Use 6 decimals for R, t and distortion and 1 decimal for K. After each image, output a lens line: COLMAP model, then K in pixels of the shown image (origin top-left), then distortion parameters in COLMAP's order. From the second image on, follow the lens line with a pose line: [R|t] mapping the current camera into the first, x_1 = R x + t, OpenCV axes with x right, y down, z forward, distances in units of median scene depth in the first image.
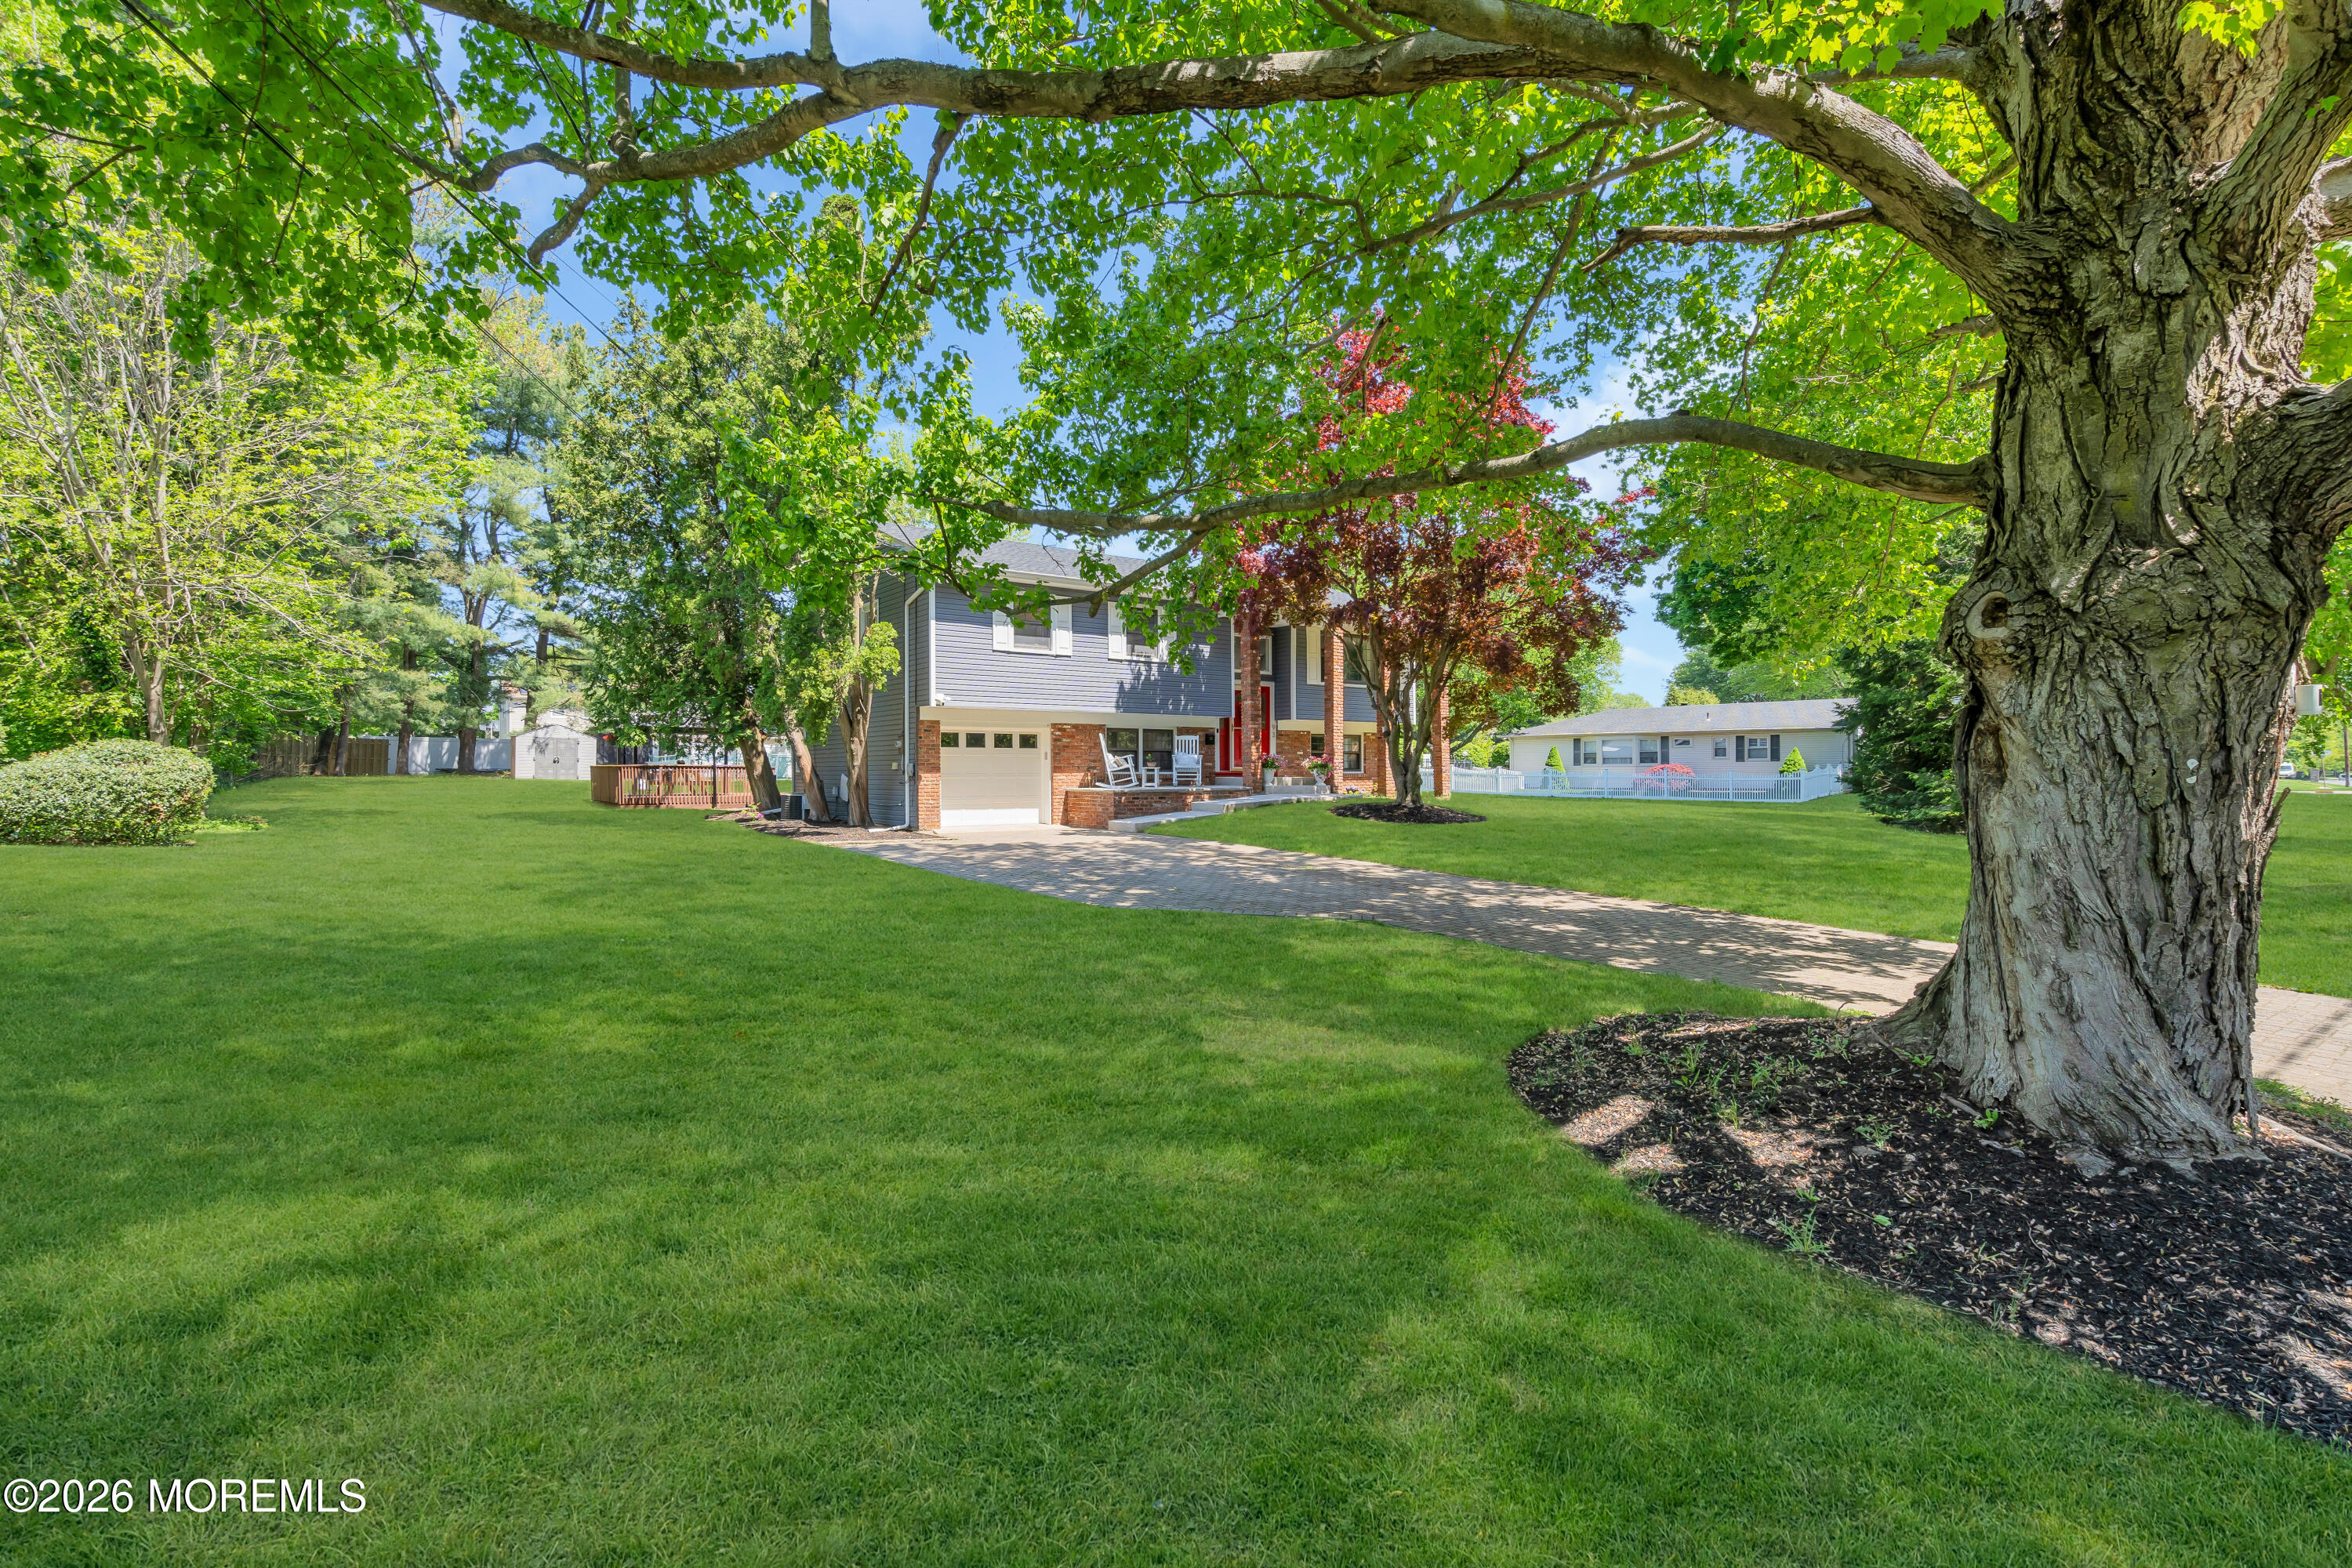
lens RADIAL K [[1056.3, 0, 1172.4], [0, 1056.3, 765.3], [0, 0, 1]] dist [-0.000033, -0.000461]
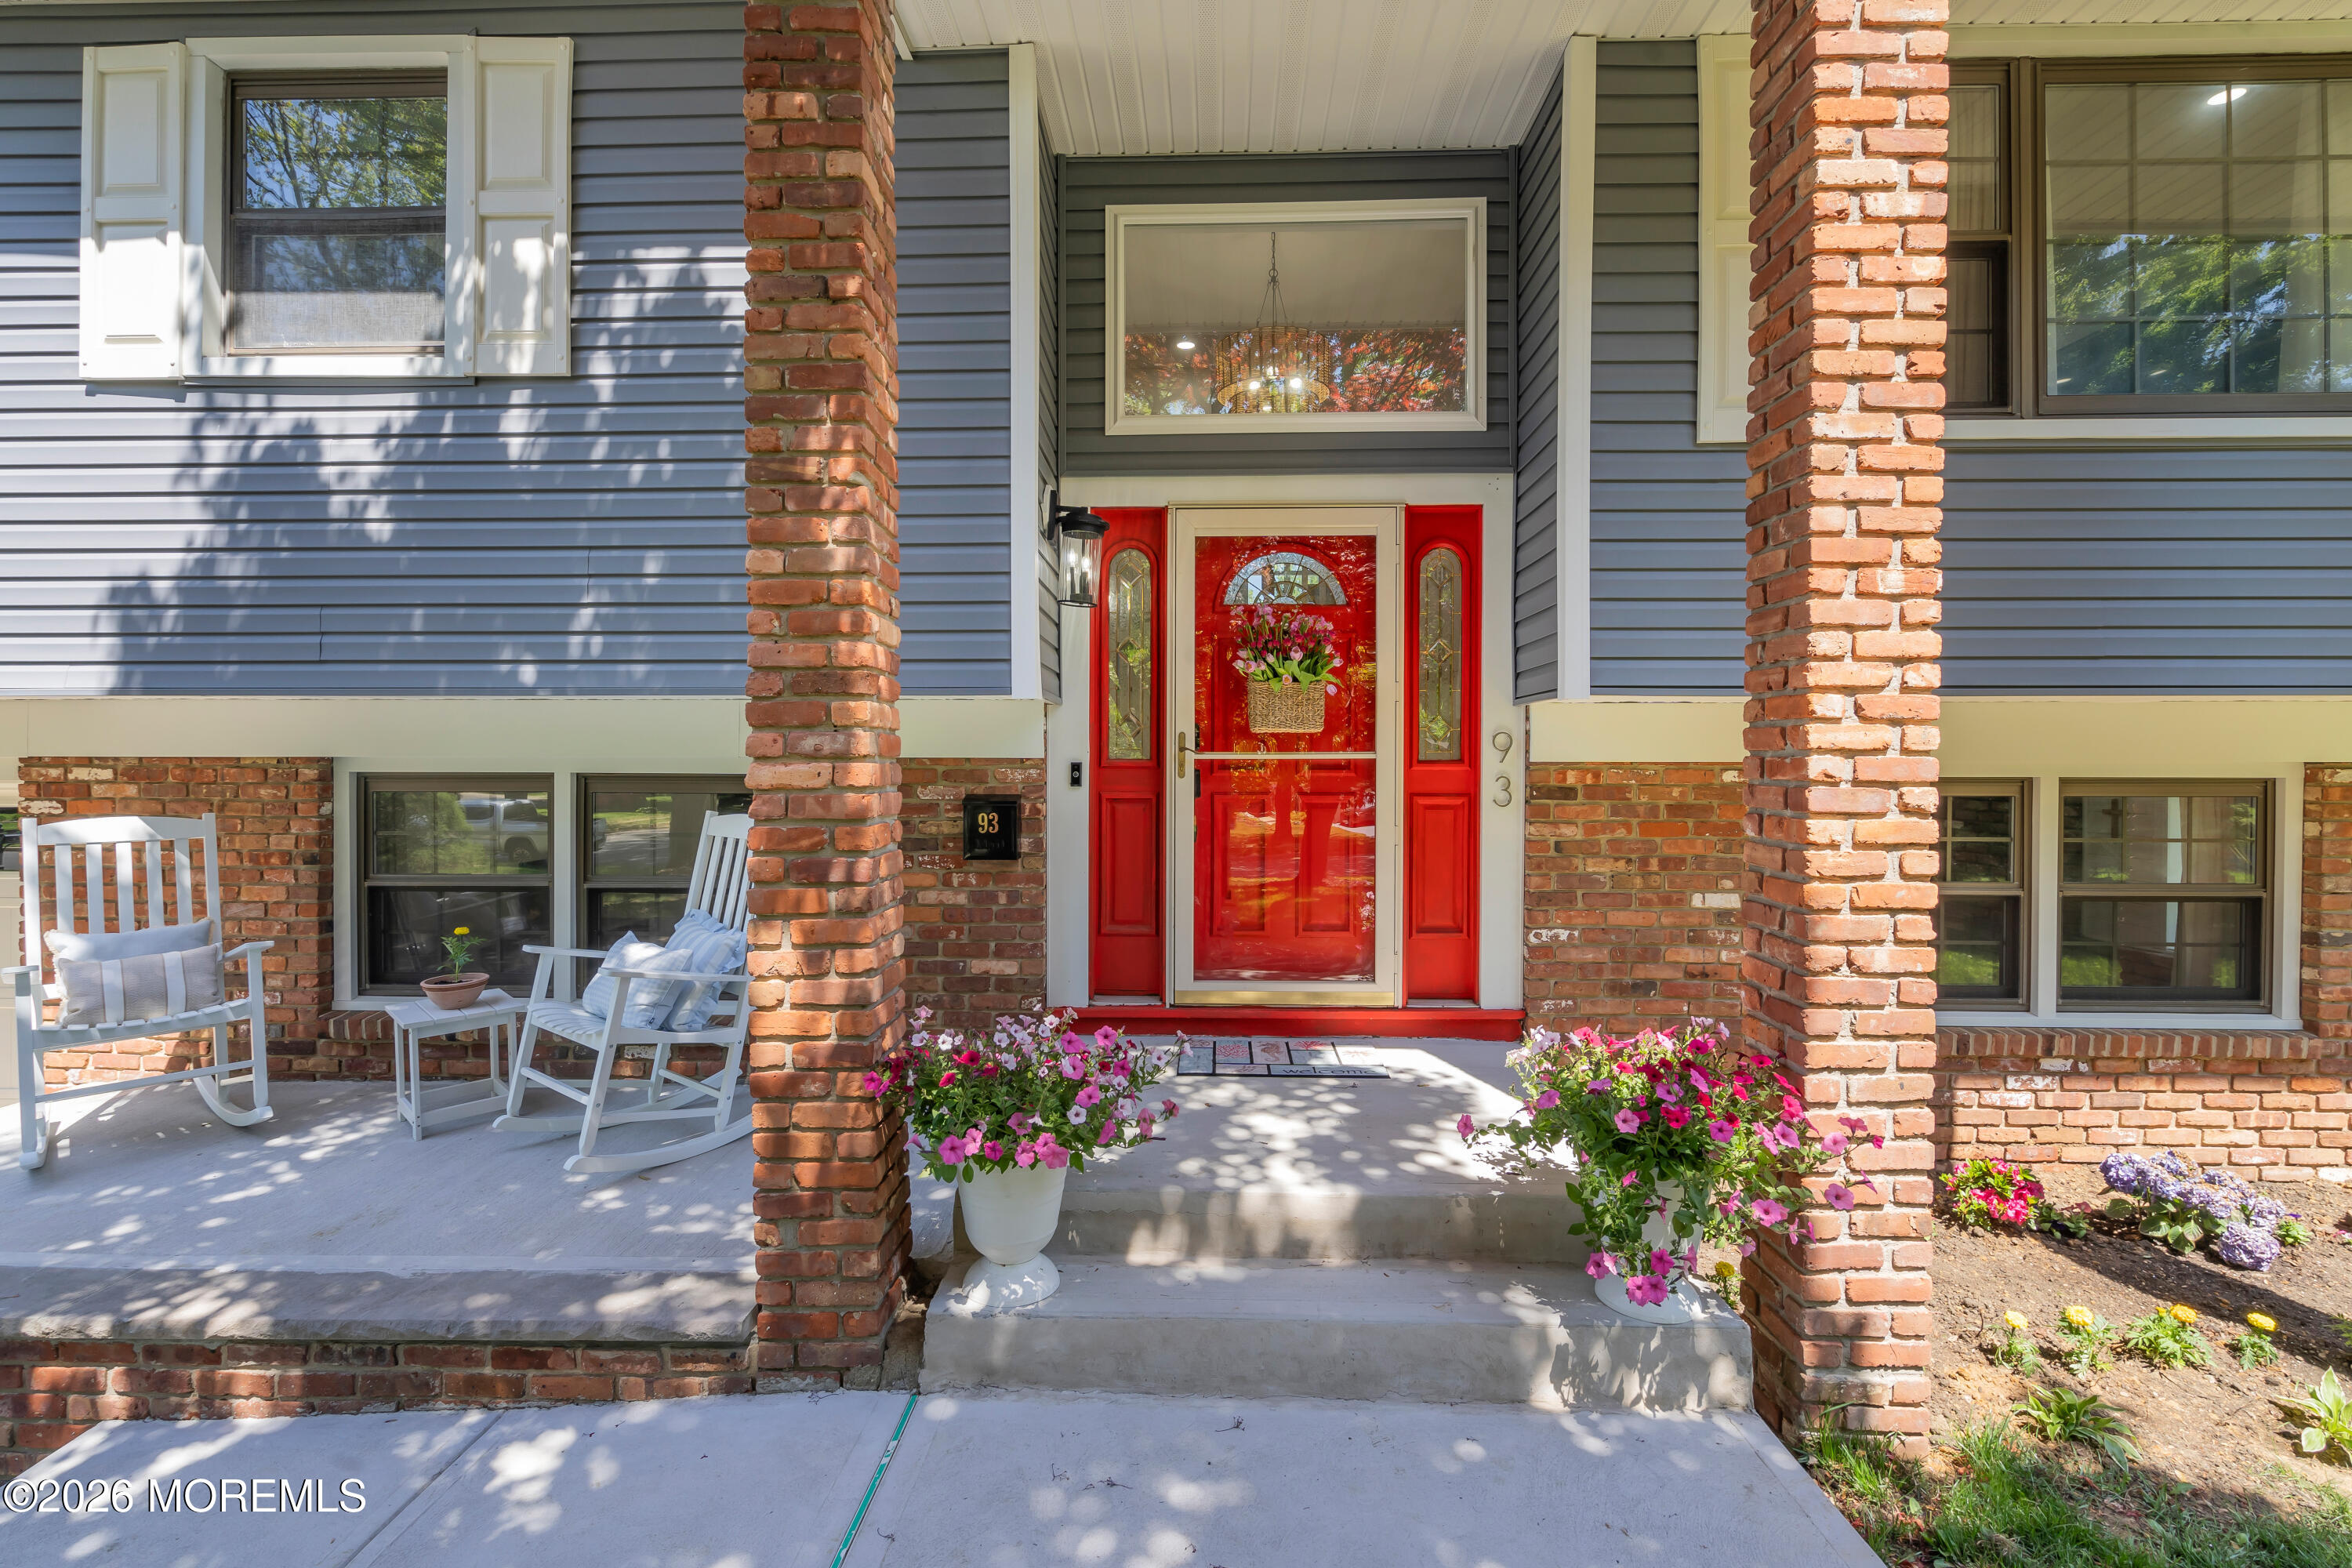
lens RADIAL K [[1081.9, 0, 1173.6], [0, 1081.9, 764.0], [0, 0, 1]] dist [-0.003789, 0.000586]
pose [[0.785349, 0.004305, -0.619038, 0.407869], [-0.000163, 0.999977, 0.006748, -0.087327], [0.619053, -0.005199, 0.785332, 2.123314]]
